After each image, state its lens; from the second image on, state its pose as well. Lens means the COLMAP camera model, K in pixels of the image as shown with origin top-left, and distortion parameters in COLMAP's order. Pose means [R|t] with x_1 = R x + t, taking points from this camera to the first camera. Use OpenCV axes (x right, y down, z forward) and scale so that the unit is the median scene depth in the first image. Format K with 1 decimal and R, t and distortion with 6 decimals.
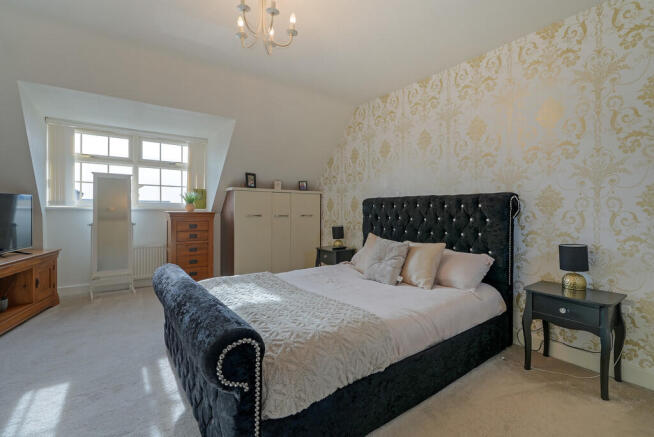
lens RADIAL K [[298.9, 0, 336.5], [0, 298.9, 216.7], [0, 0, 1]] dist [-0.004131, -0.000147]
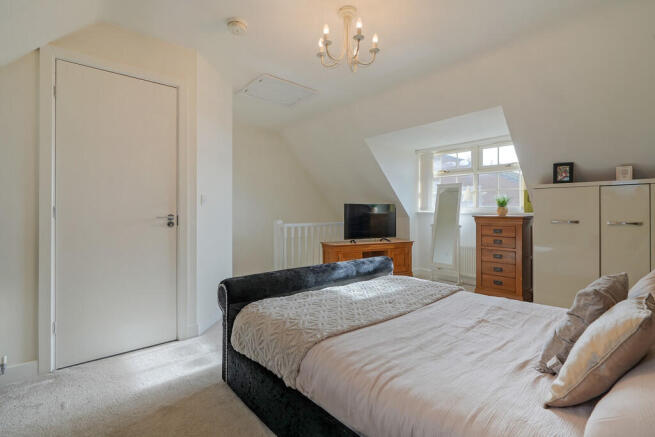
lens RADIAL K [[304.1, 0, 325.8], [0, 304.1, 213.7], [0, 0, 1]] dist [-0.001236, 0.000113]
pose [[0.063938, -0.000407, -0.997954, 0.367308], [-0.016504, 0.999863, -0.001465, -0.010752], [0.997817, 0.016564, 0.063922, 0.341168]]
